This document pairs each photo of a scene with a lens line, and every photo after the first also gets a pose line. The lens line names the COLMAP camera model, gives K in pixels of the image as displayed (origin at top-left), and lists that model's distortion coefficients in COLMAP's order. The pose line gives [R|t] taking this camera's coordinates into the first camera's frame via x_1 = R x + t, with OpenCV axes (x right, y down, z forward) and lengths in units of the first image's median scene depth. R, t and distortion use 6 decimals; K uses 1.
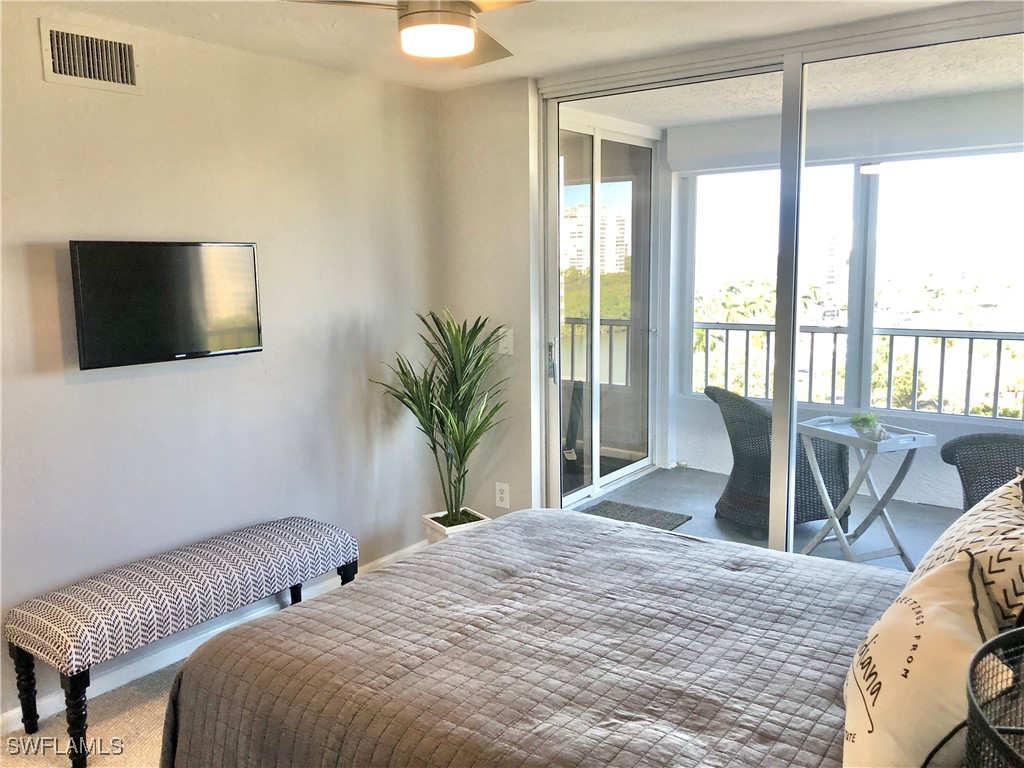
lens RADIAL K [[843.3, 0, 512.0], [0, 843.3, 384.0], [0, 0, 1]] dist [-0.001268, 0.007094]
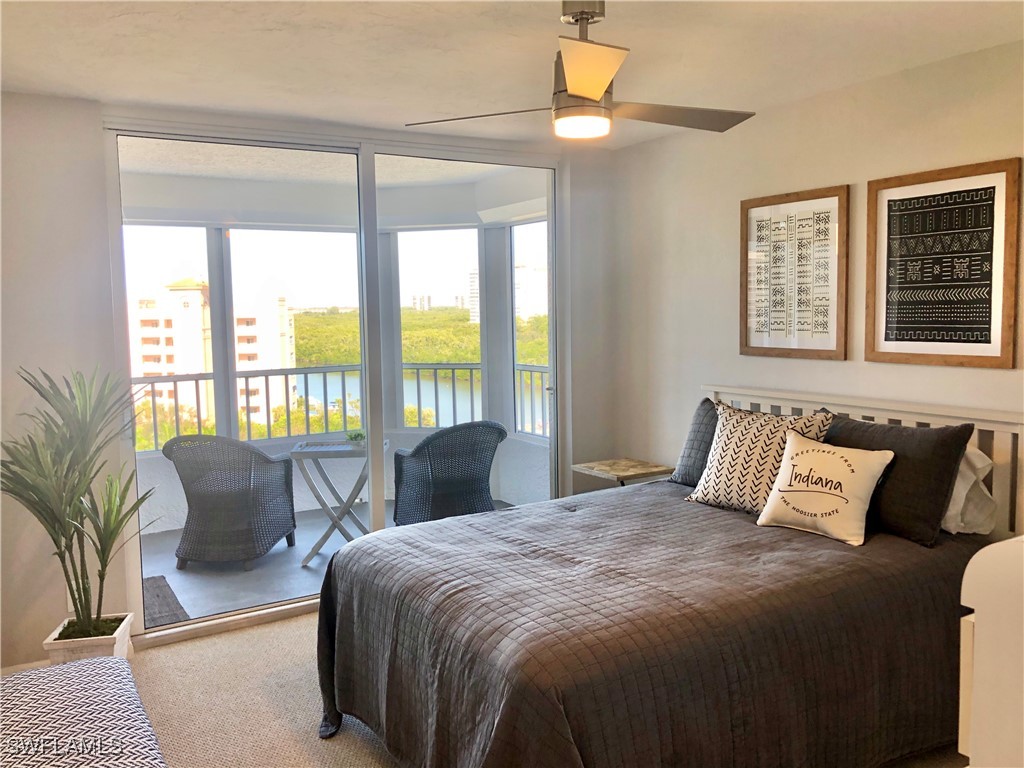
lens RADIAL K [[832.8, 0, 510.2], [0, 832.8, 380.1], [0, 0, 1]] dist [0.007164, 0.002060]
pose [[0.388481, -0.074795, 0.918416, -1.135935], [0.155930, 0.987662, 0.014477, -0.039888], [-0.908168, 0.137584, 0.395351, 0.546651]]
